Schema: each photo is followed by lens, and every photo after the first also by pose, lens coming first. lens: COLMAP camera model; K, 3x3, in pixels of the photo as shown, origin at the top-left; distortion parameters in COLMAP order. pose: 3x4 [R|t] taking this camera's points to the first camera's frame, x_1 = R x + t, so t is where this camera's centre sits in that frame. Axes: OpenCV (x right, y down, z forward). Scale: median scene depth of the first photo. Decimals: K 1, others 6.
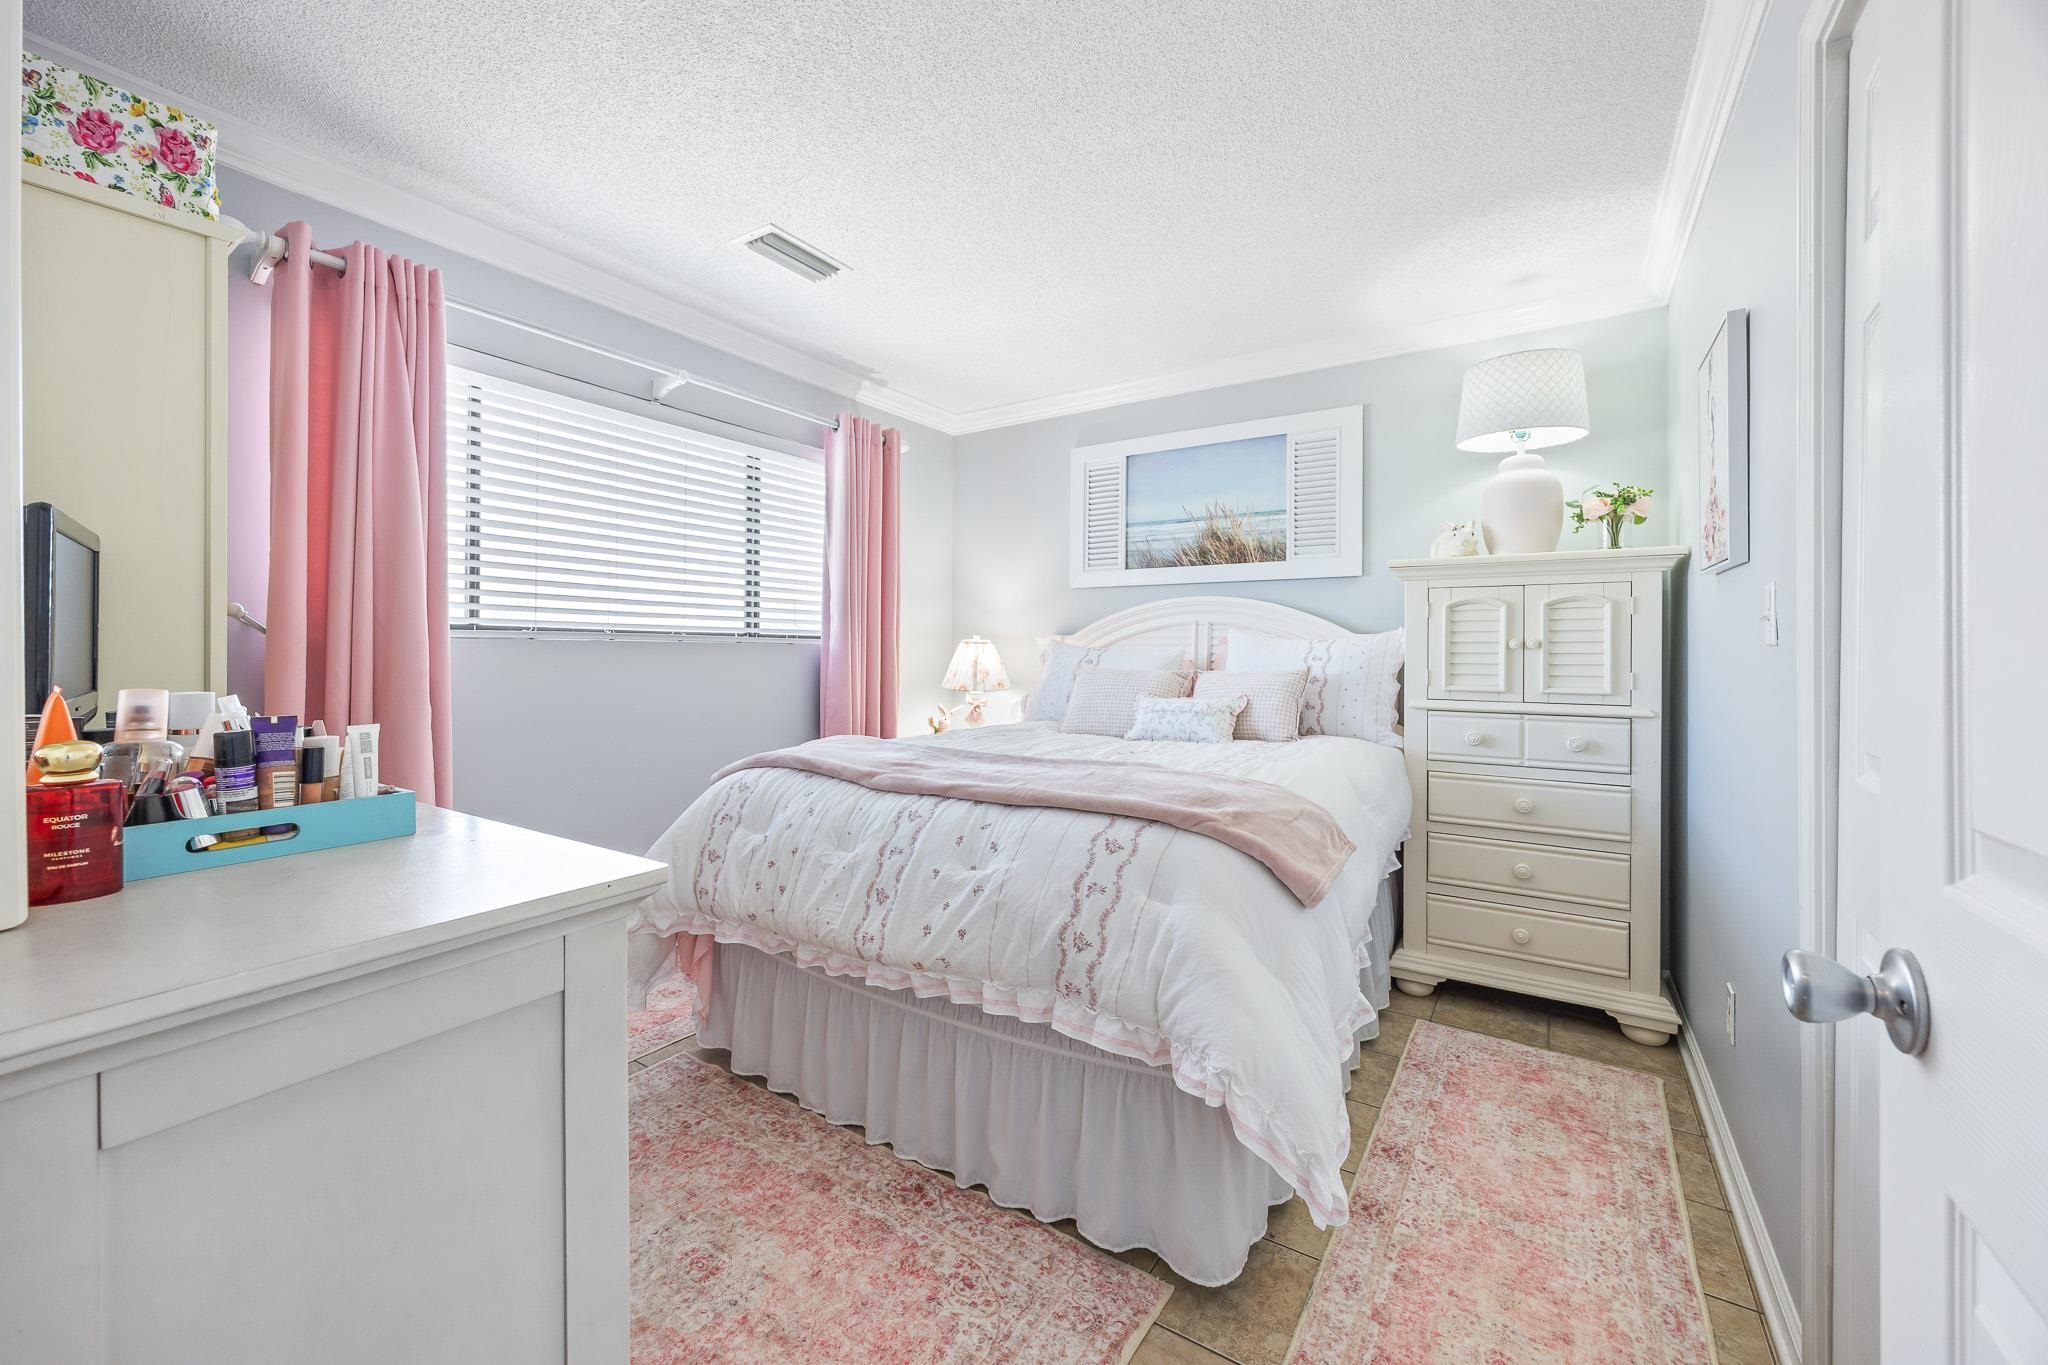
lens RADIAL K [[793.0, 0, 1005.4], [0, 793.0, 647.6], [0, 0, 1]] dist [0.000289, -0.000148]
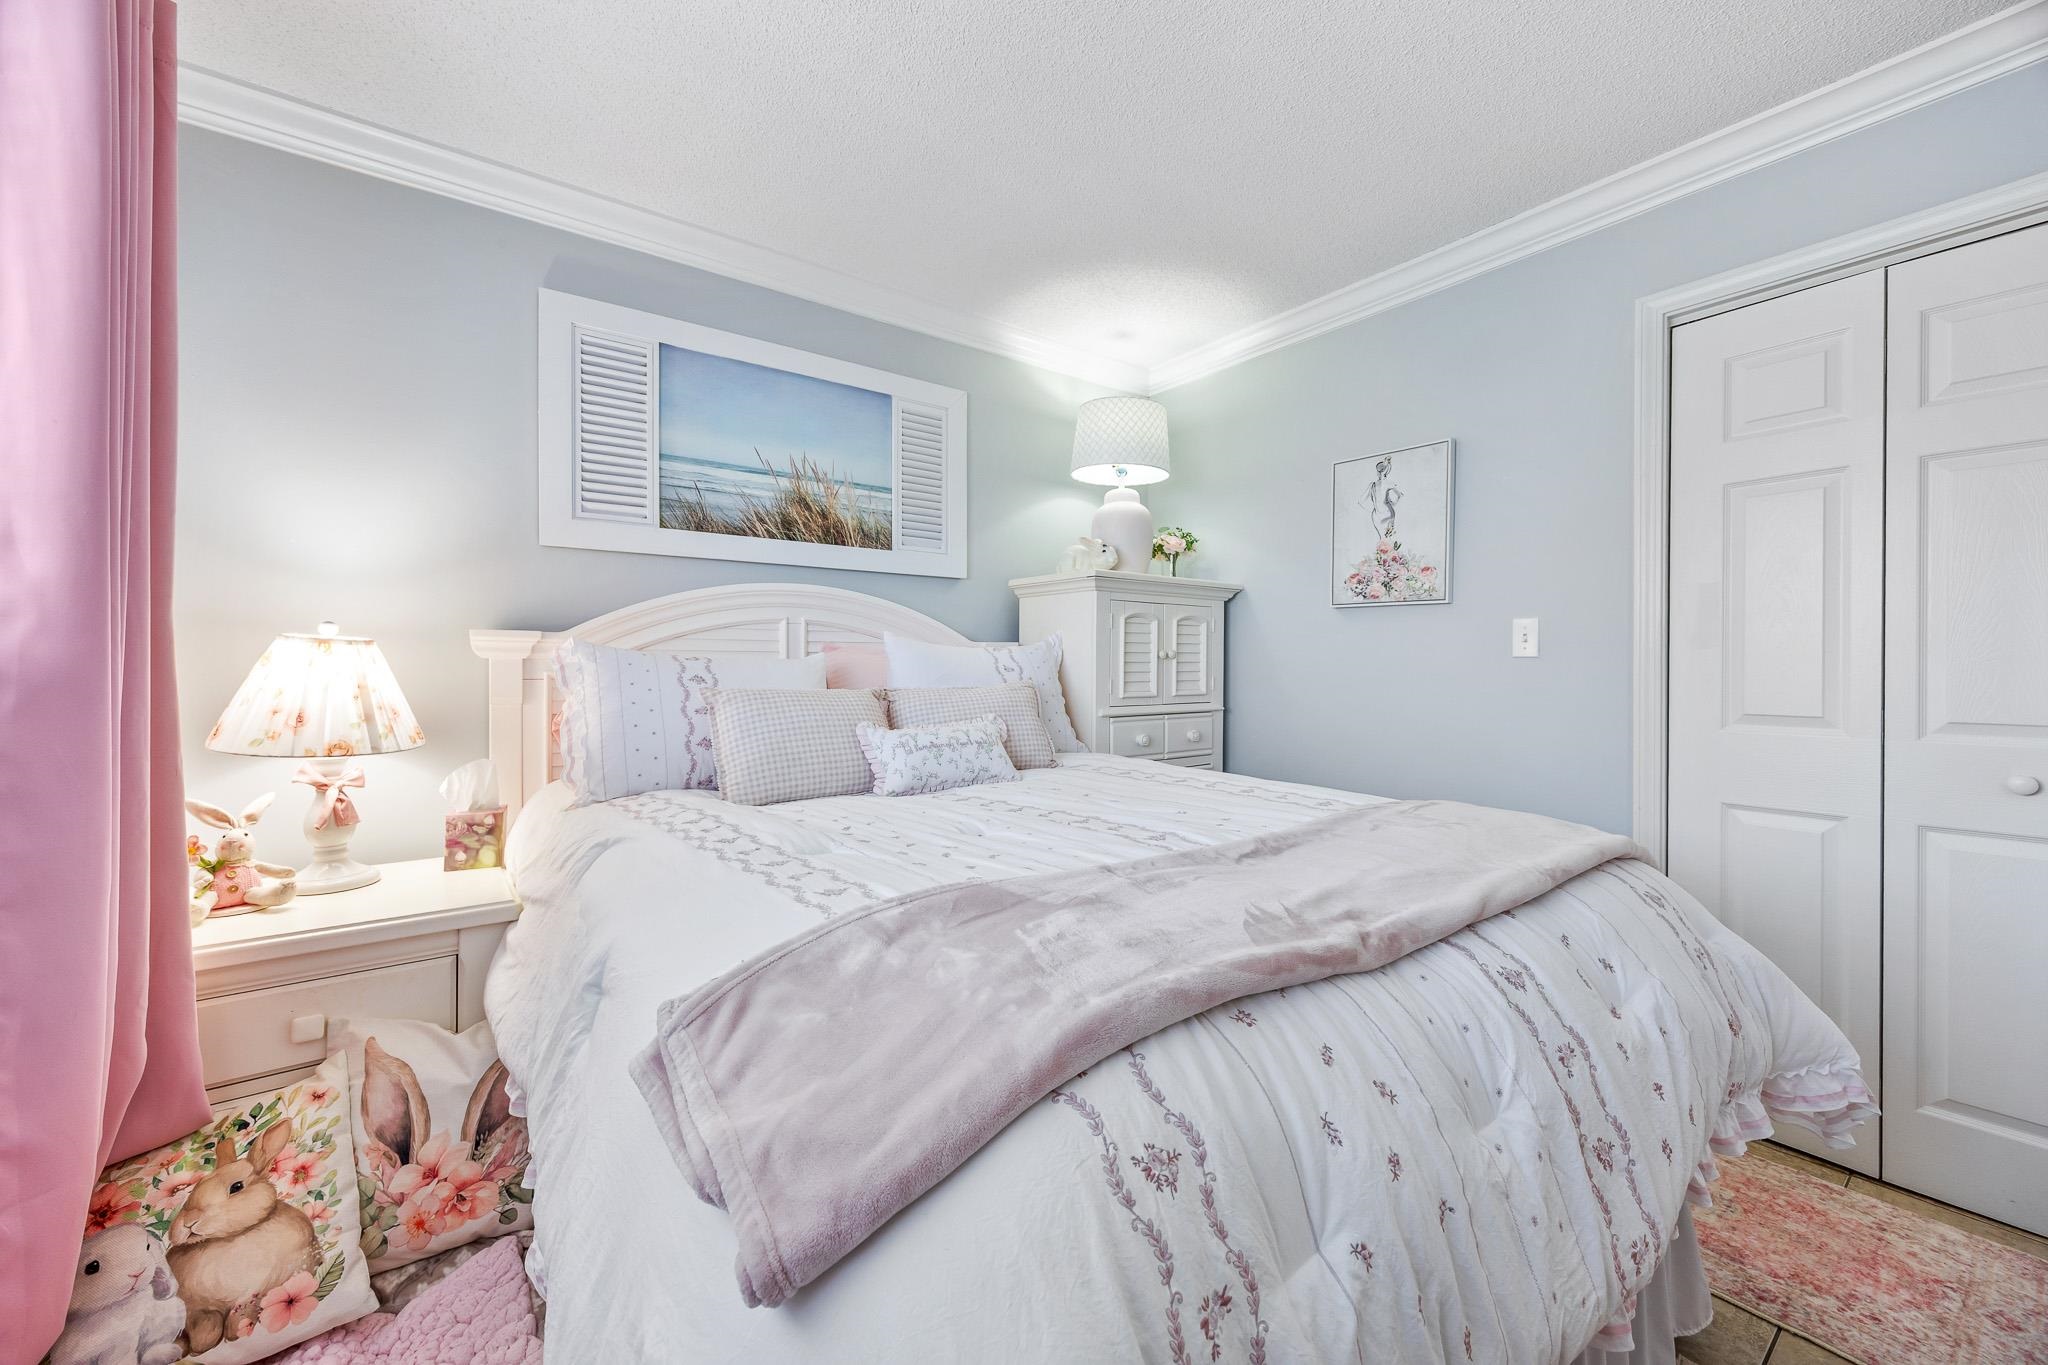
lens RADIAL K [[793.0, 0, 1018.3], [0, 793.0, 665.8], [0, 0, 1]] dist [0.000289, -0.000148]
pose [[0.330498, -0.010445, 0.943749, -0.371917], [-0.004975, 0.999906, 0.012809, -0.000824], [-0.943793, -0.008928, 0.330415, 0.588191]]
